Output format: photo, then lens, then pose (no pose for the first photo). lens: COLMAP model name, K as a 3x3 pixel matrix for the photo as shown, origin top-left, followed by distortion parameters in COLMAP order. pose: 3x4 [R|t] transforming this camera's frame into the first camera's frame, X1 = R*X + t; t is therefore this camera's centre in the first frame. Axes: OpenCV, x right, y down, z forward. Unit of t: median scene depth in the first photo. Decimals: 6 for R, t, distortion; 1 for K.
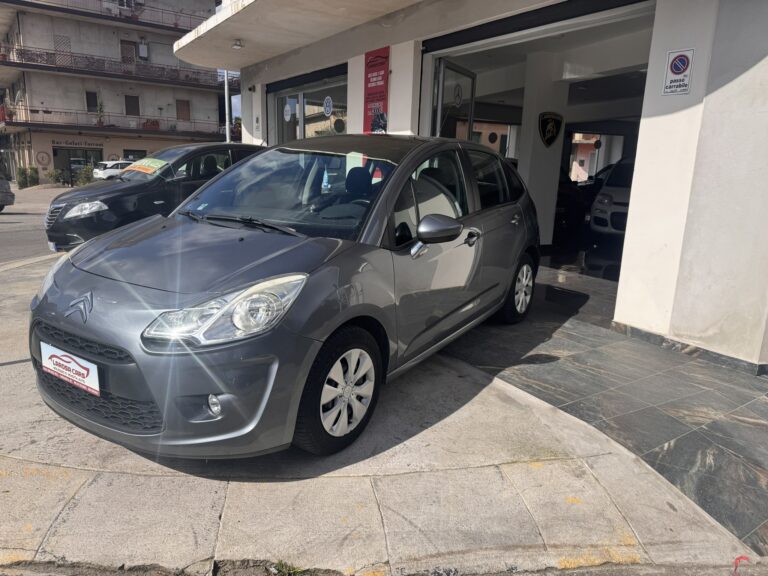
lens RADIAL K [[545.5, 0, 381.4], [0, 545.5, 287.4], [0, 0, 1]] dist [0.032643, -0.041829]
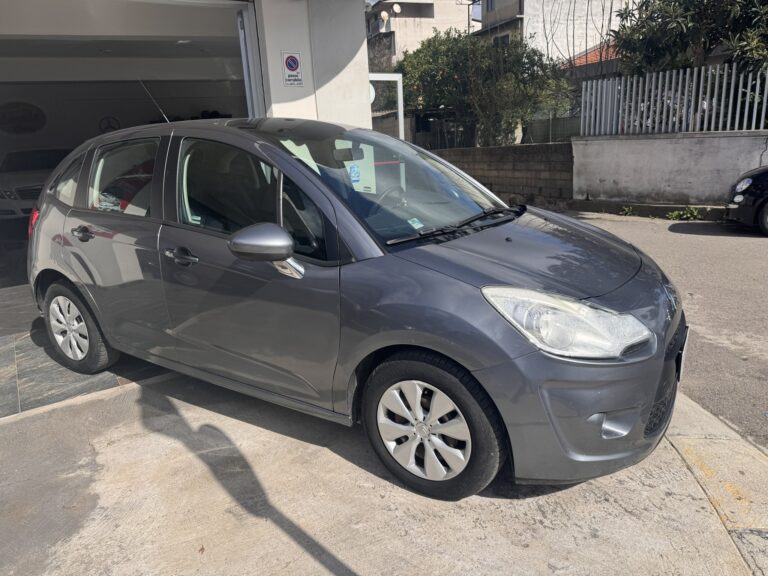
lens RADIAL K [[548.4, 0, 384.0], [0, 548.4, 288.0], [0, 0, 1]] dist [0.006871, -0.007921]
pose [[-0.025572, -0.304498, 0.952170, -0.508759], [0.273979, 0.913876, 0.299610, -0.143142], [-0.961396, 0.268536, 0.060057, 0.493113]]
